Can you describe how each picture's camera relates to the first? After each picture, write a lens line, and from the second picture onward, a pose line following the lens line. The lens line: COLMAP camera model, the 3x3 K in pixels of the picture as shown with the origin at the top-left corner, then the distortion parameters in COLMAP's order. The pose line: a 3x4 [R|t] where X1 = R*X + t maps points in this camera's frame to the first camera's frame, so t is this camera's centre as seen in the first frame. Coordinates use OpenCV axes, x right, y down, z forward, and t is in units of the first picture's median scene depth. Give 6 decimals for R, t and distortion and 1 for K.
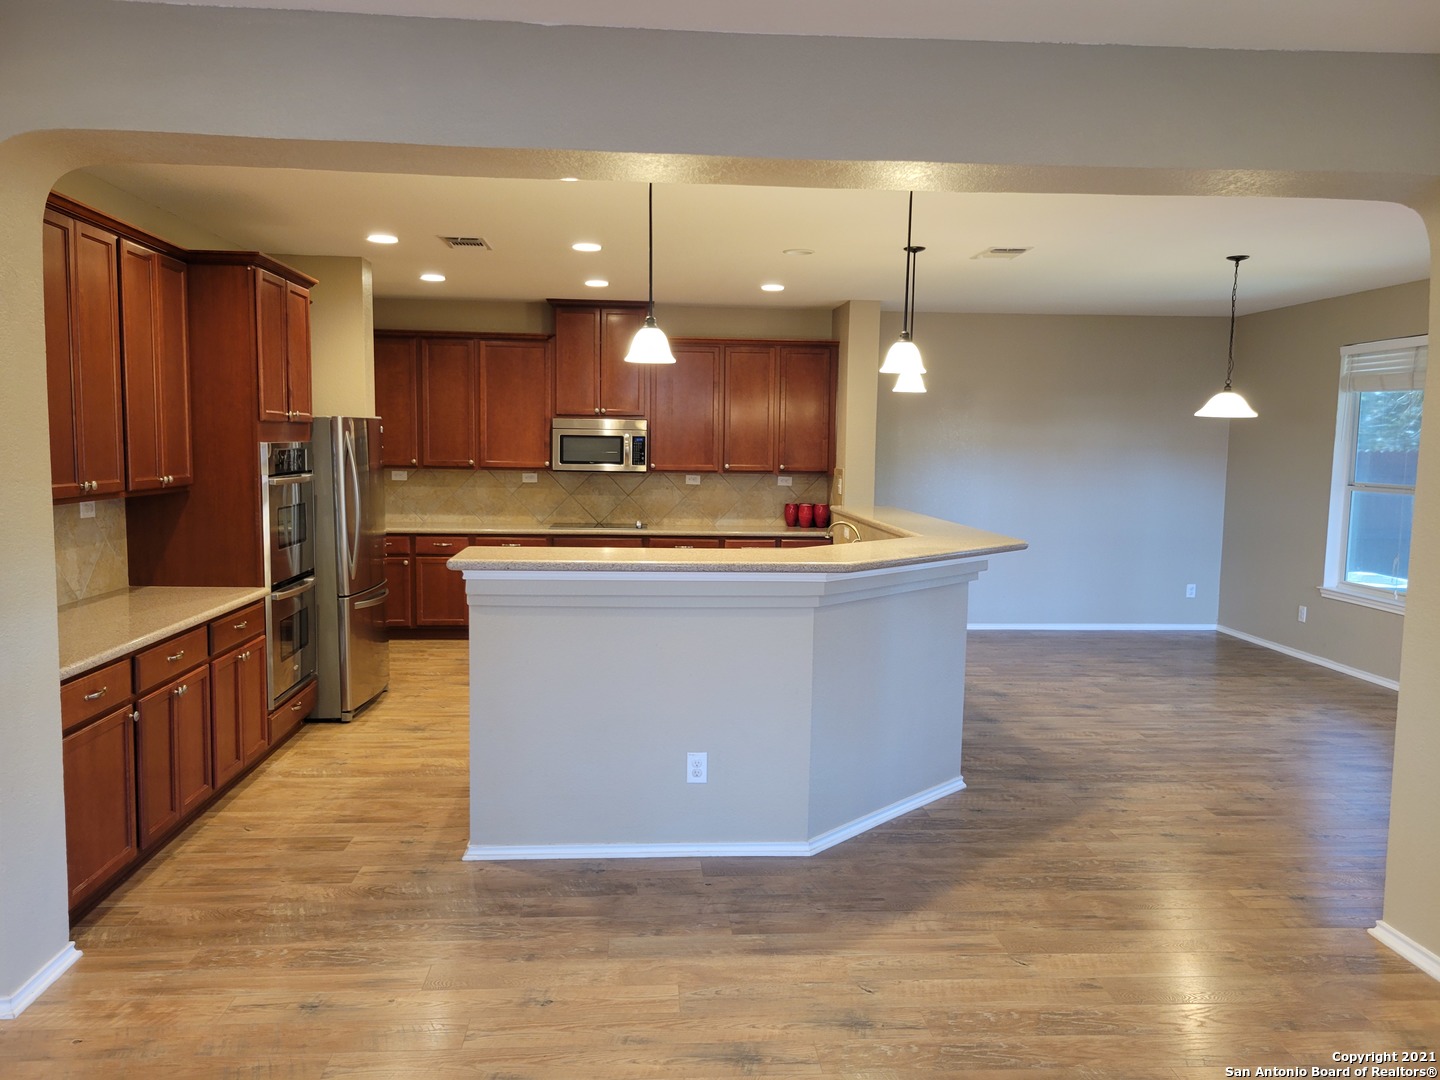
lens RADIAL K [[1101.9, 0, 708.1], [0, 1101.9, 548.8], [0, 0, 1]] dist [0.046273, -0.030249]
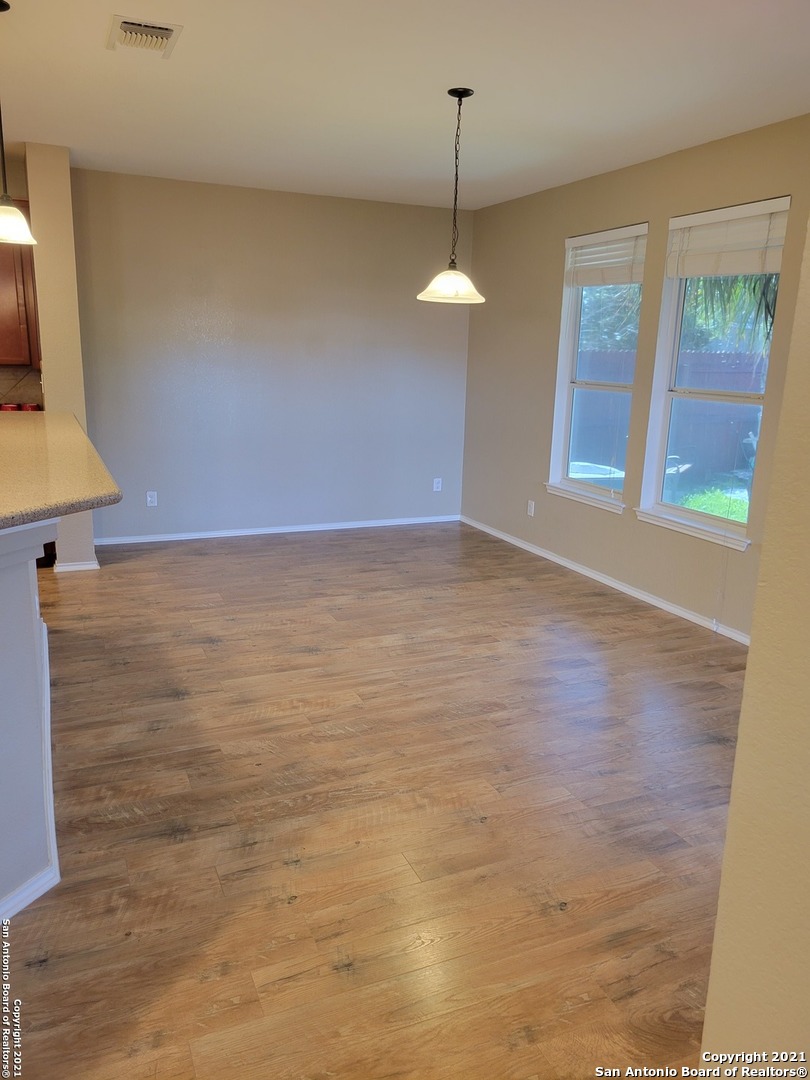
lens RADIAL K [[826.4, 0, 411.7], [0, 826.4, 543.5], [0, 0, 1]] dist [0.046273, -0.030249]
pose [[0.939266, -0.068303, 0.336323, 0.214905], [0.020530, 0.989422, 0.143605, -0.029154], [-0.342574, -0.127978, 0.930733, 0.405241]]
